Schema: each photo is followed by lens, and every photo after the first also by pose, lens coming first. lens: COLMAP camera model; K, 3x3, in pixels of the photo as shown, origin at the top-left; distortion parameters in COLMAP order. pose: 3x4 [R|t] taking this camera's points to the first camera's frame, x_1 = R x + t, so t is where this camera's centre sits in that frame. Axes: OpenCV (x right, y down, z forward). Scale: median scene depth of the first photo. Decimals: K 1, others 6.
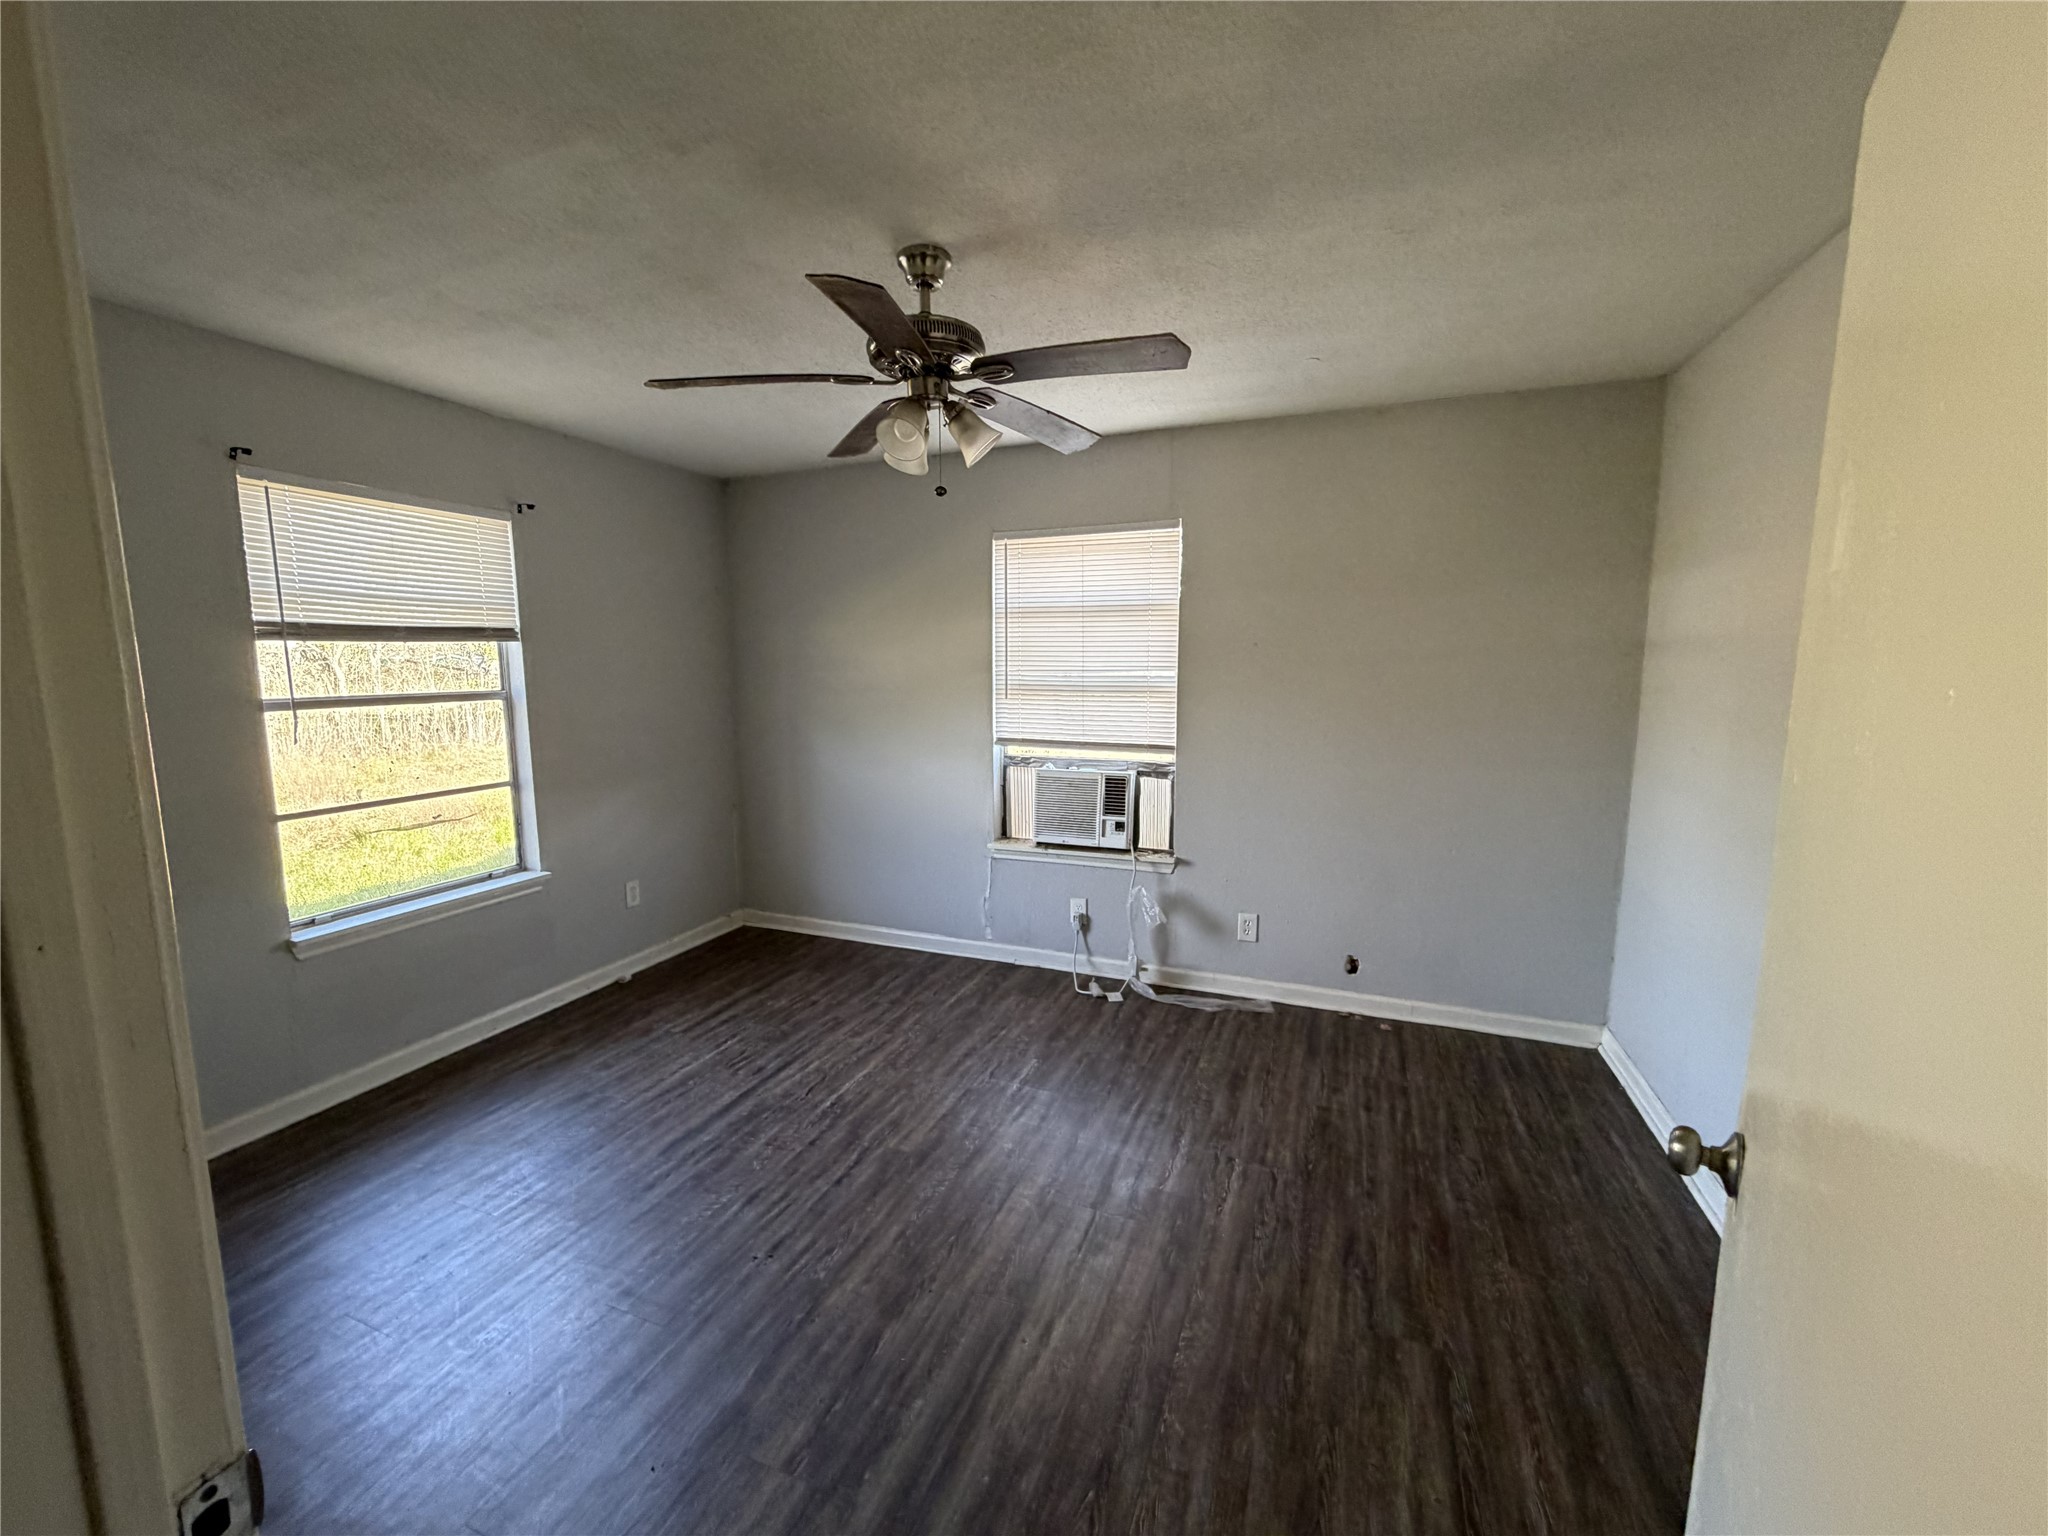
lens RADIAL K [[816.6, 0, 1018.4], [0, 816.6, 766.6], [0, 0, 1]] dist [-0.000813, 0.000538]
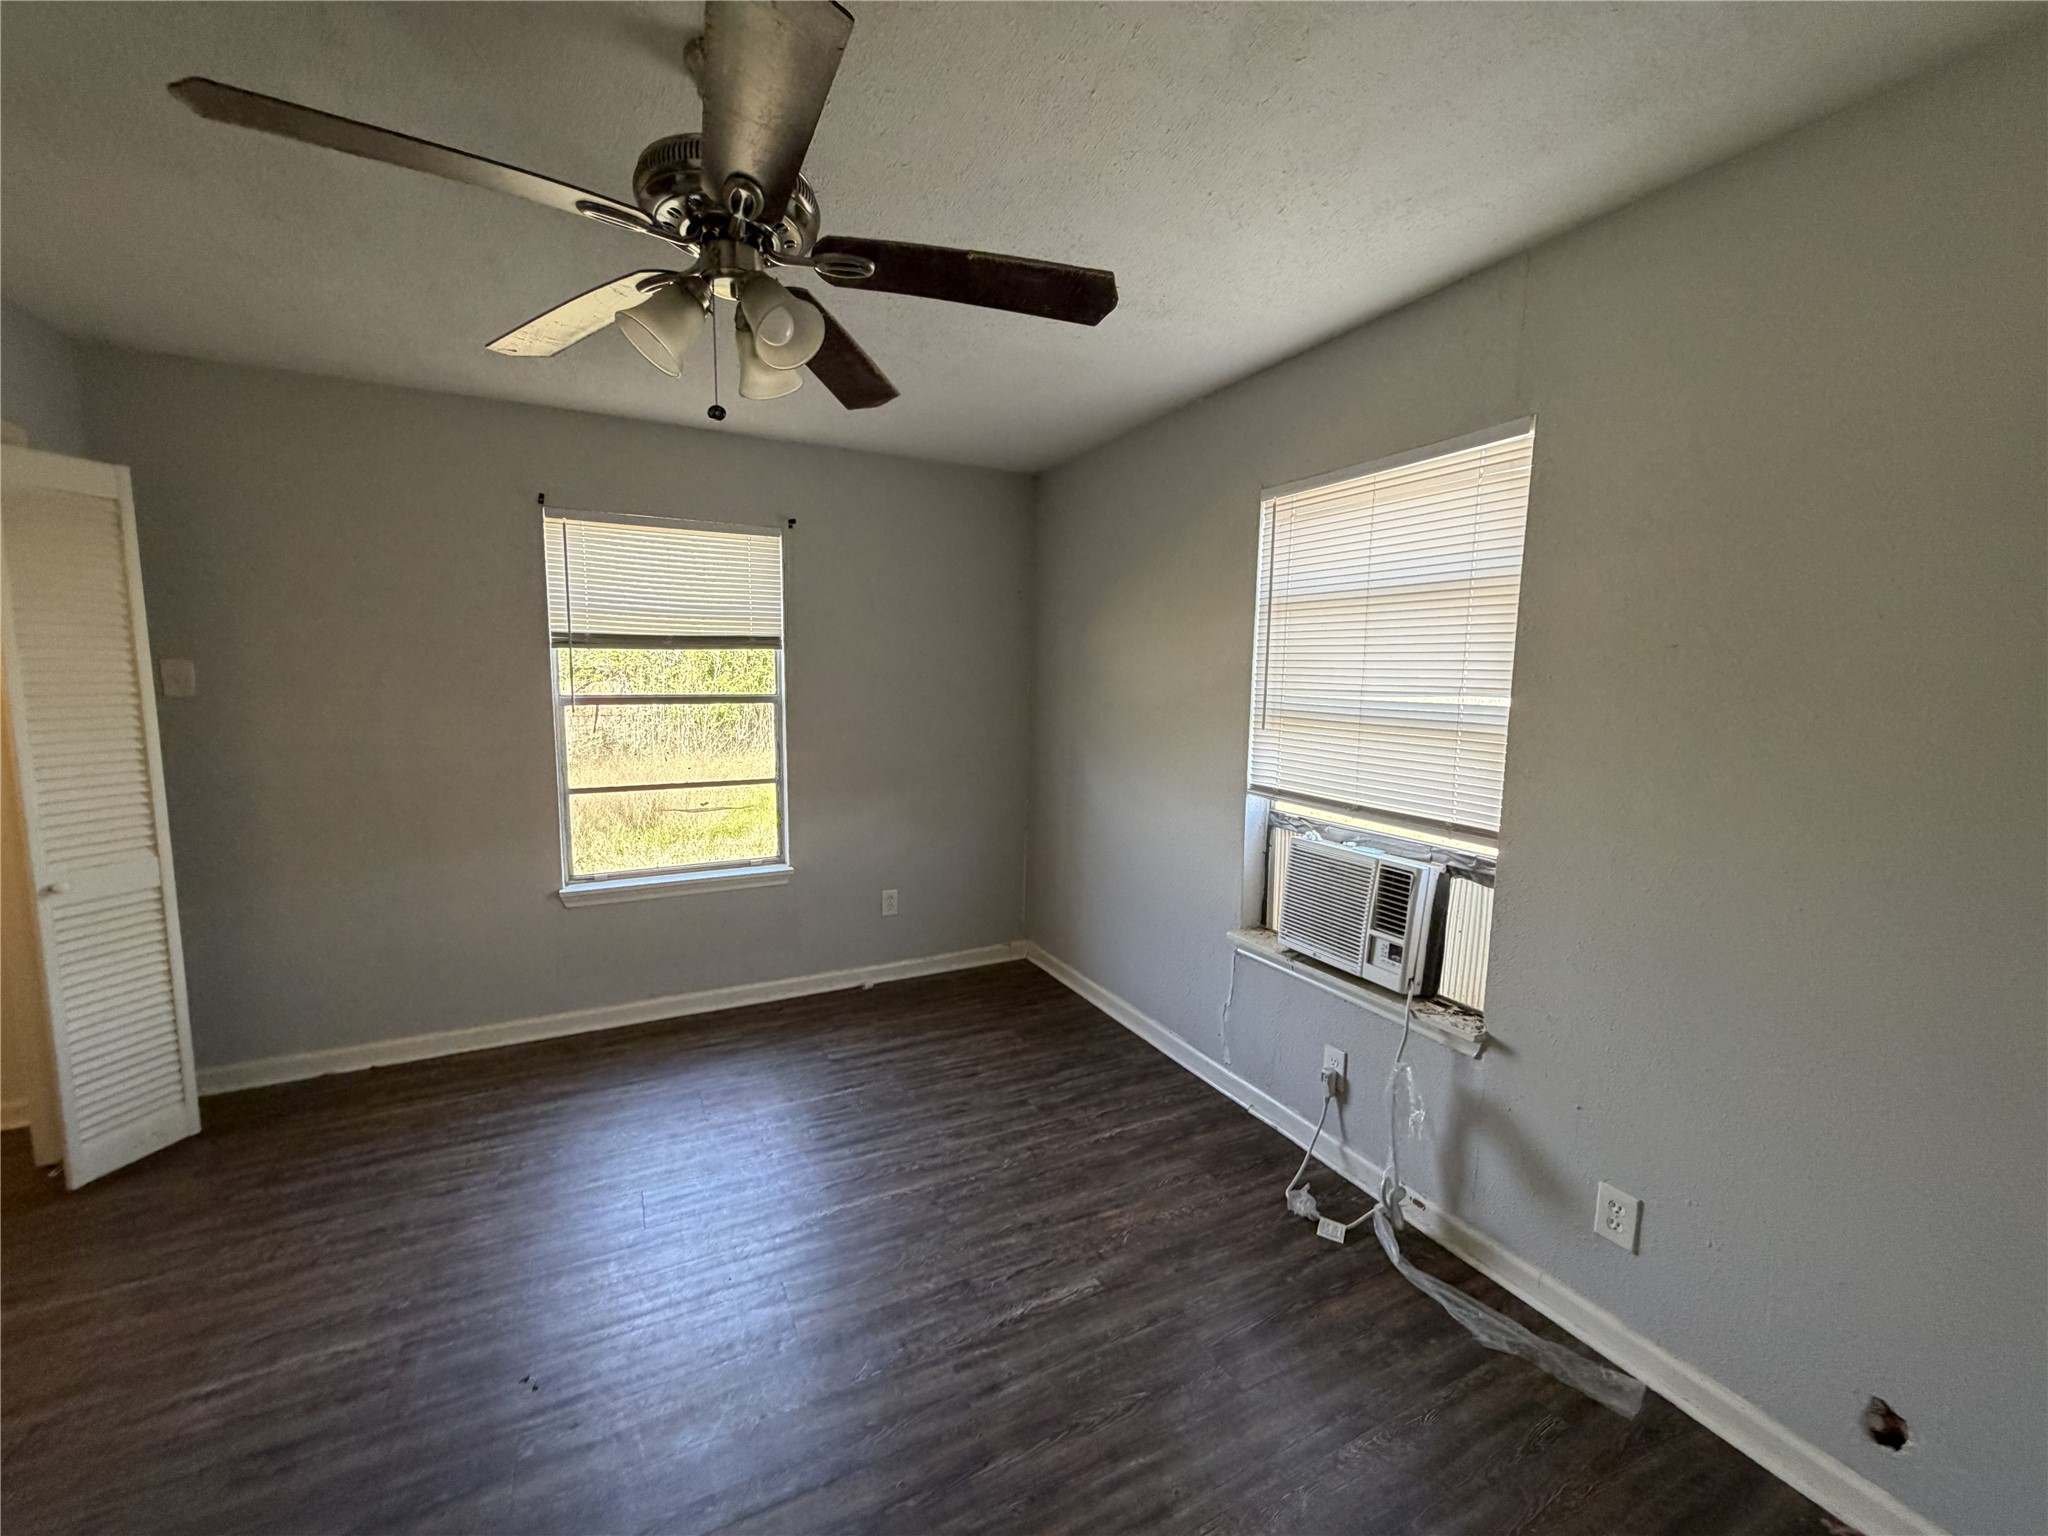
lens RADIAL K [[816.6, 0, 1016.8], [0, 816.6, 770.7], [0, 0, 1]] dist [-0.000813, 0.000538]
pose [[0.752354, 0.091806, -0.652330, 0.305649], [-0.098006, 0.994820, 0.026972, -0.050806], [0.651428, 0.043639, 0.757455, 0.374009]]
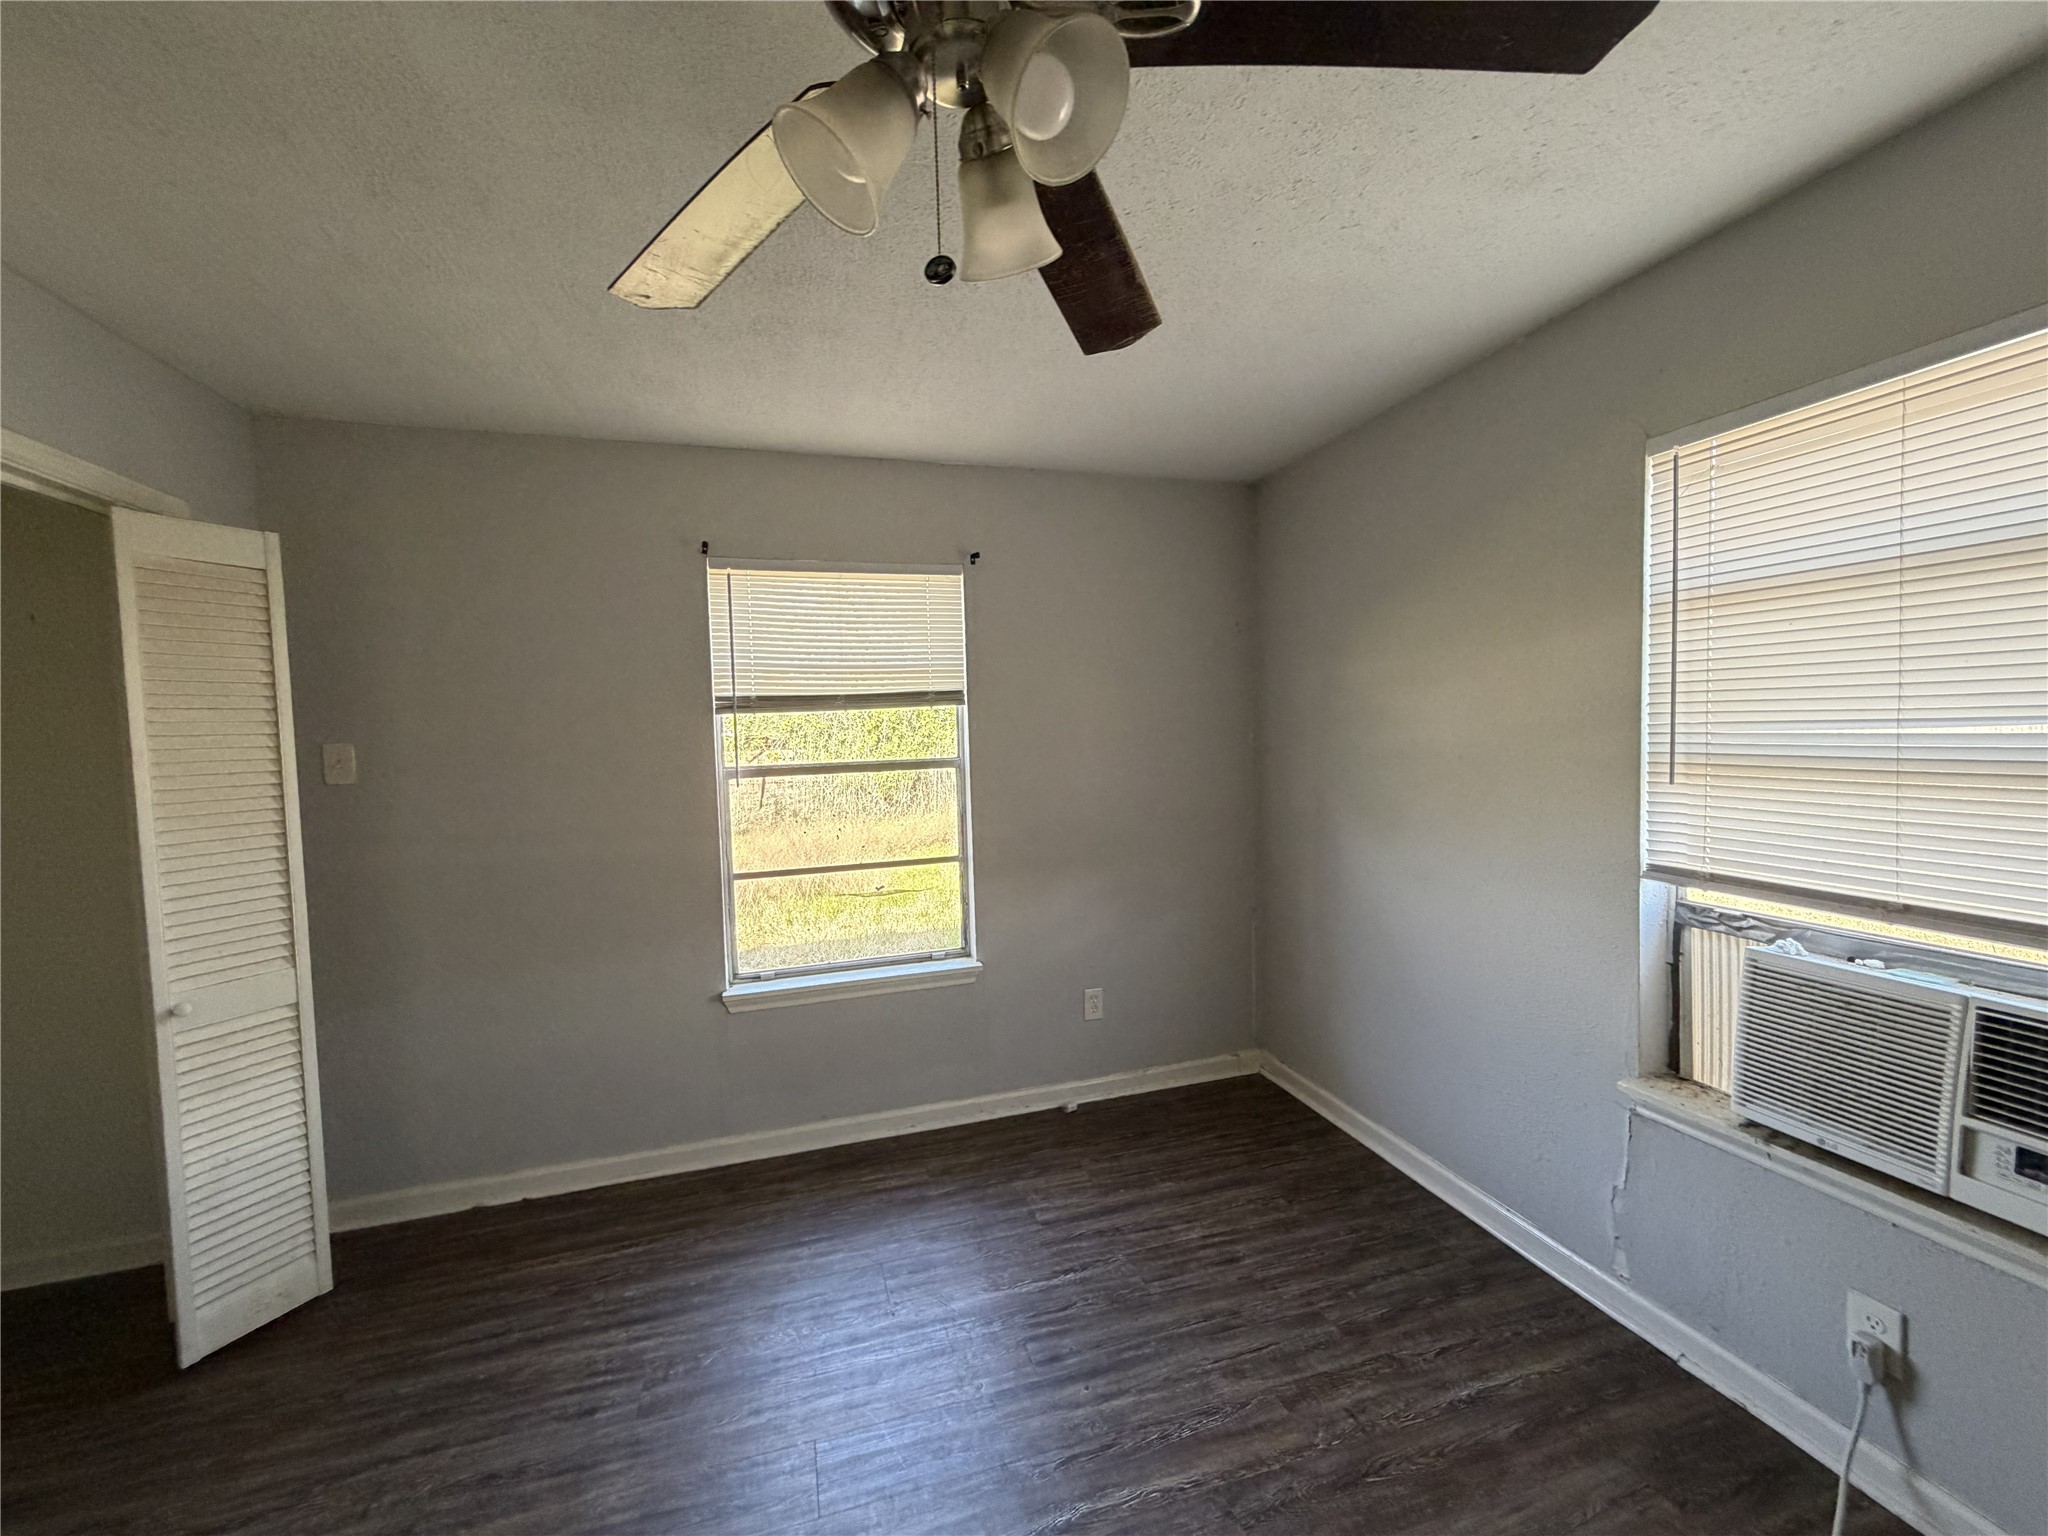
lens RADIAL K [[816.6, 0, 1017.2], [0, 816.6, 770.2], [0, 0, 1]] dist [-0.000813, 0.000538]
pose [[0.623406, 0.024009, -0.781529, 0.126968], [-0.071079, 0.997130, -0.026066, -0.056861], [0.778661, 0.071800, 0.623324, 0.452318]]
